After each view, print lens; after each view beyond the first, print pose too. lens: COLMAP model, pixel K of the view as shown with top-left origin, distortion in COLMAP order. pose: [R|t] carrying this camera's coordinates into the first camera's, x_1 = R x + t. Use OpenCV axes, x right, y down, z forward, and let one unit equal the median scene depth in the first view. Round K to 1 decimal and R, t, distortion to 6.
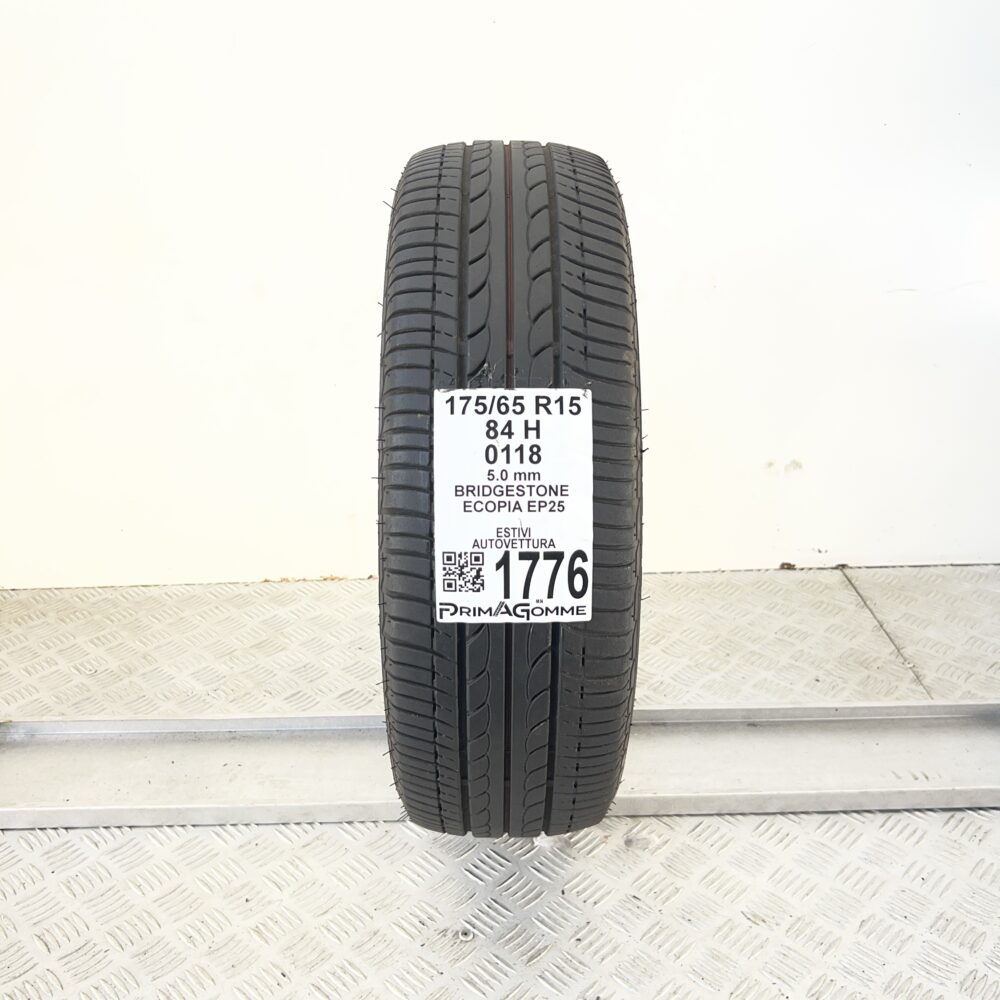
lens RADIAL K [[994.1, 0, 500.0], [0, 994.1, 500.0], [0, 0, 1]] dist [0.062709, -0.013152]
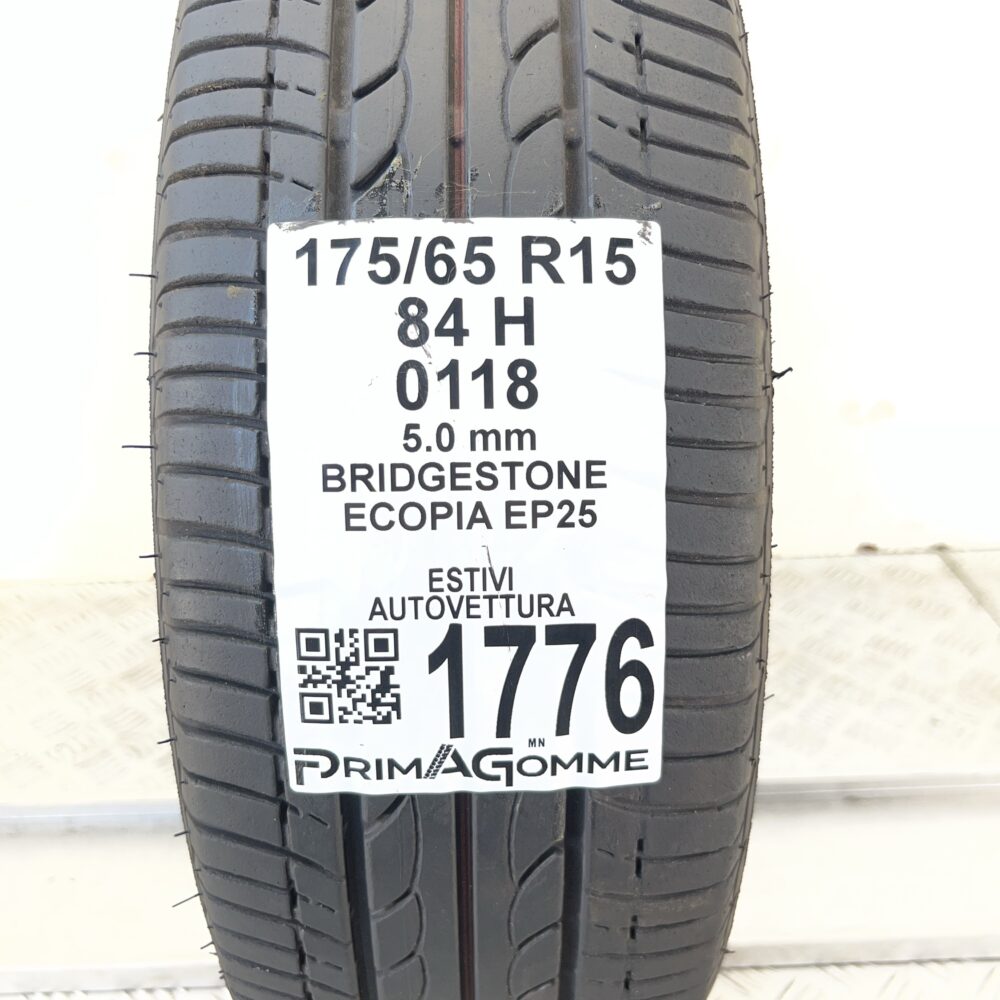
lens RADIAL K [[994.1, 0, 500.0], [0, 994.1, 500.0], [0, 0, 1]] dist [0.062709, -0.013152]
pose [[0.999851, -0.011742, 0.012669, 0.020603], [0.011094, 0.998684, 0.050069, -0.019469], [-0.013241, -0.049920, 0.998665, 0.594832]]
